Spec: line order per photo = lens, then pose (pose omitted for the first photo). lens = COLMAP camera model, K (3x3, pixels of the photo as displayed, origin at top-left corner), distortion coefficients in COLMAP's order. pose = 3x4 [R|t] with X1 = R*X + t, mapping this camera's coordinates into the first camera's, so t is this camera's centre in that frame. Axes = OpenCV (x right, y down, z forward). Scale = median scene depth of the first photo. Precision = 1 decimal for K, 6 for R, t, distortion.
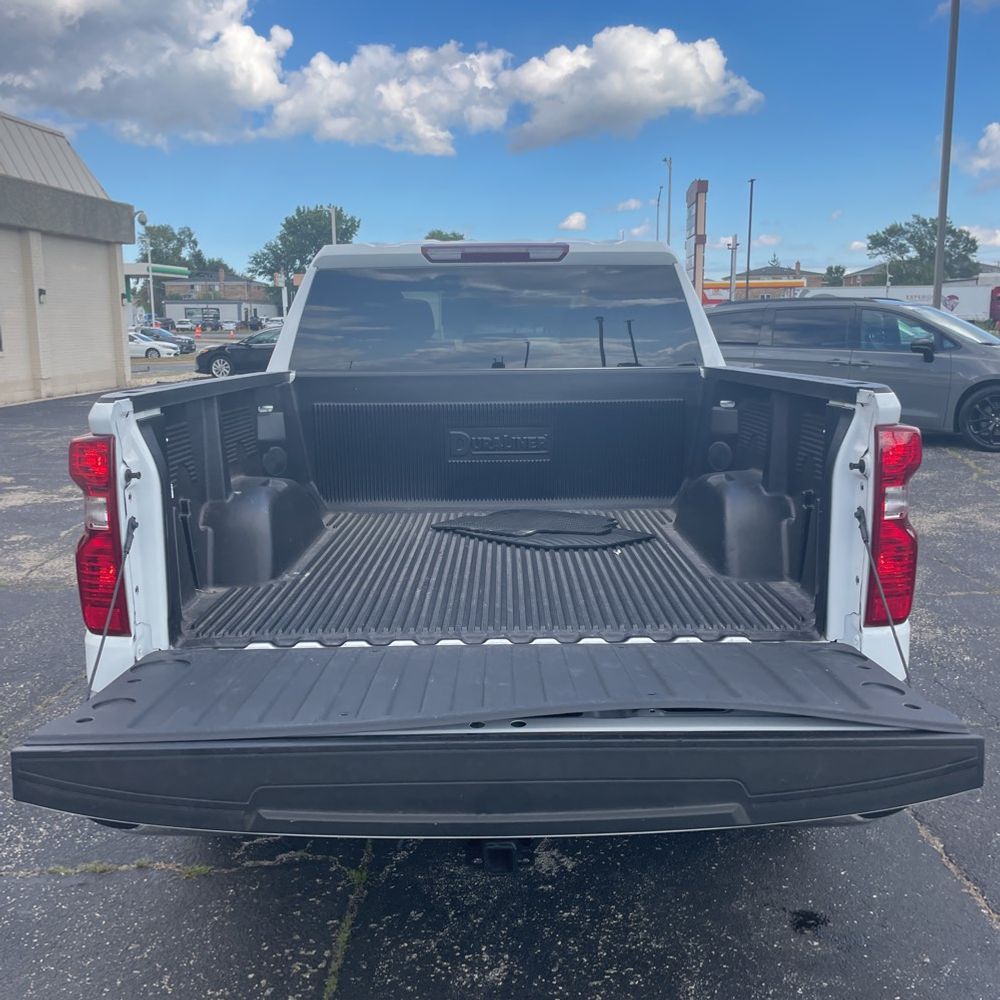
lens RADIAL K [[996.8, 0, 503.2], [0, 996.8, 493.4], [0, 0, 1]] dist [0.089445, -0.129530]
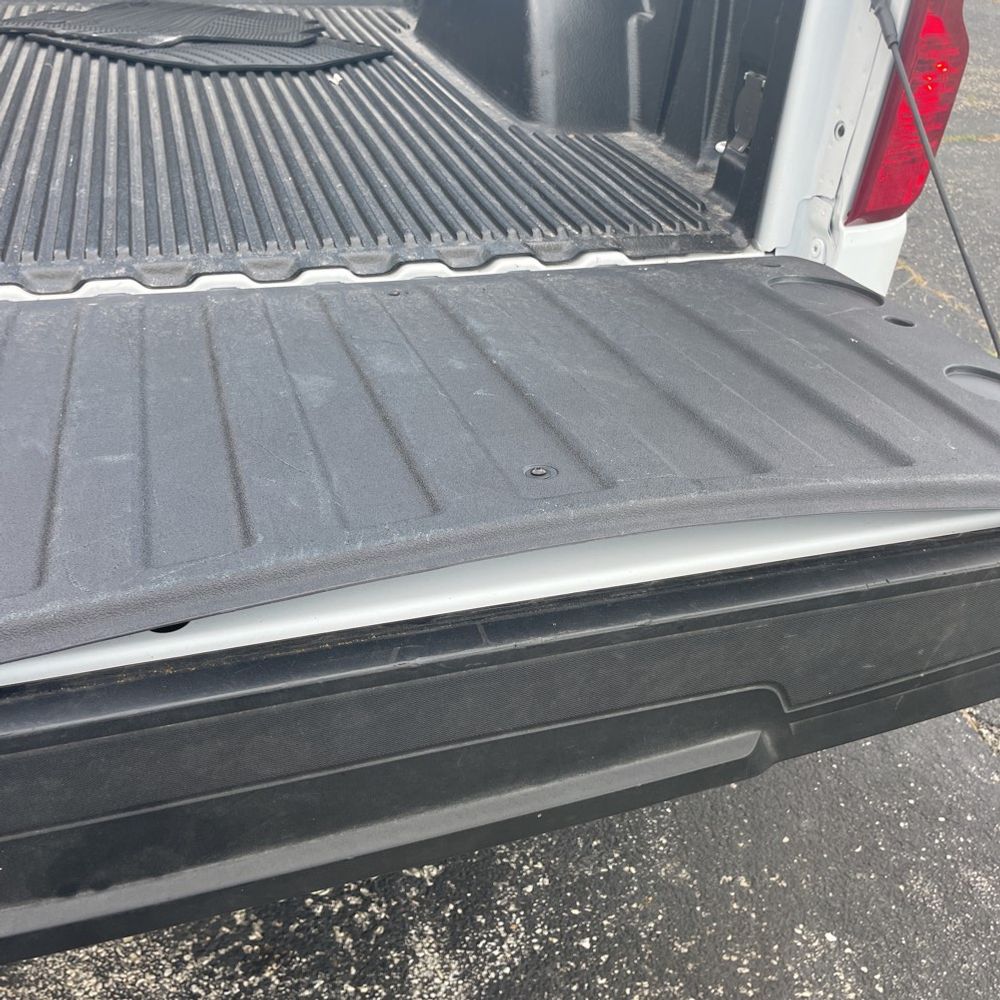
lens RADIAL K [[1014.1, 0, 498.6], [0, 1014.1, 489.5], [0, 0, 1]] dist [0.094284, -0.133369]
pose [[0.954496, -0.106587, 0.278525, 0.018791], [-0.019161, 0.910101, 0.413944, 0.032825], [-0.297607, -0.400444, 0.866645, 0.439500]]
